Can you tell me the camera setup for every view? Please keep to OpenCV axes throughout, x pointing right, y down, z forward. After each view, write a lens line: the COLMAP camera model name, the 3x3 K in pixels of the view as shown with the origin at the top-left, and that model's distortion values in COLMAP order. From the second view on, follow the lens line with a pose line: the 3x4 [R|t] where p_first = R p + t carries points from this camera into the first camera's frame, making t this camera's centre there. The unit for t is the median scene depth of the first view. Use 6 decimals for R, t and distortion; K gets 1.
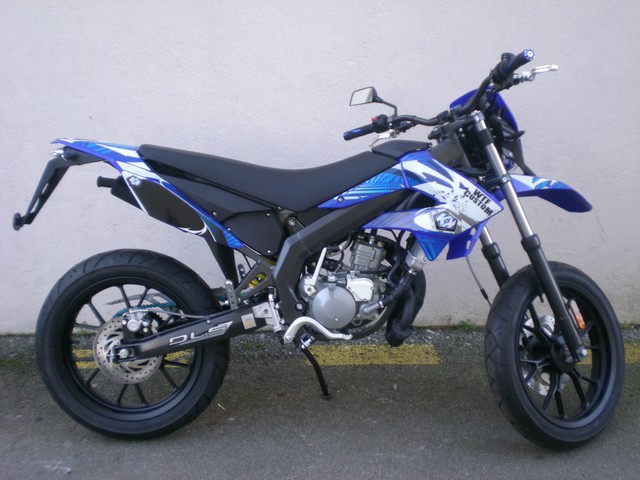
lens RADIAL K [[851.2, 0, 315.1], [0, 851.2, 244.2], [0, 0, 1]] dist [-0.010450, 0.000000]
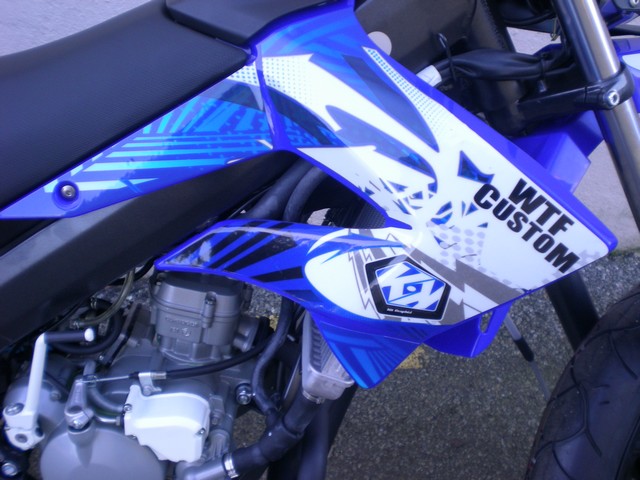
lens RADIAL K [[851.2, 0, 325.6], [0, 851.2, 246.2], [0, 0, 1]] dist [-0.010450, 0.000000]
pose [[0.999166, -0.039351, -0.010929, 0.128105], [0.040649, 0.932316, 0.359352, -0.143217], [-0.003951, -0.359497, 0.933138, 0.731906]]
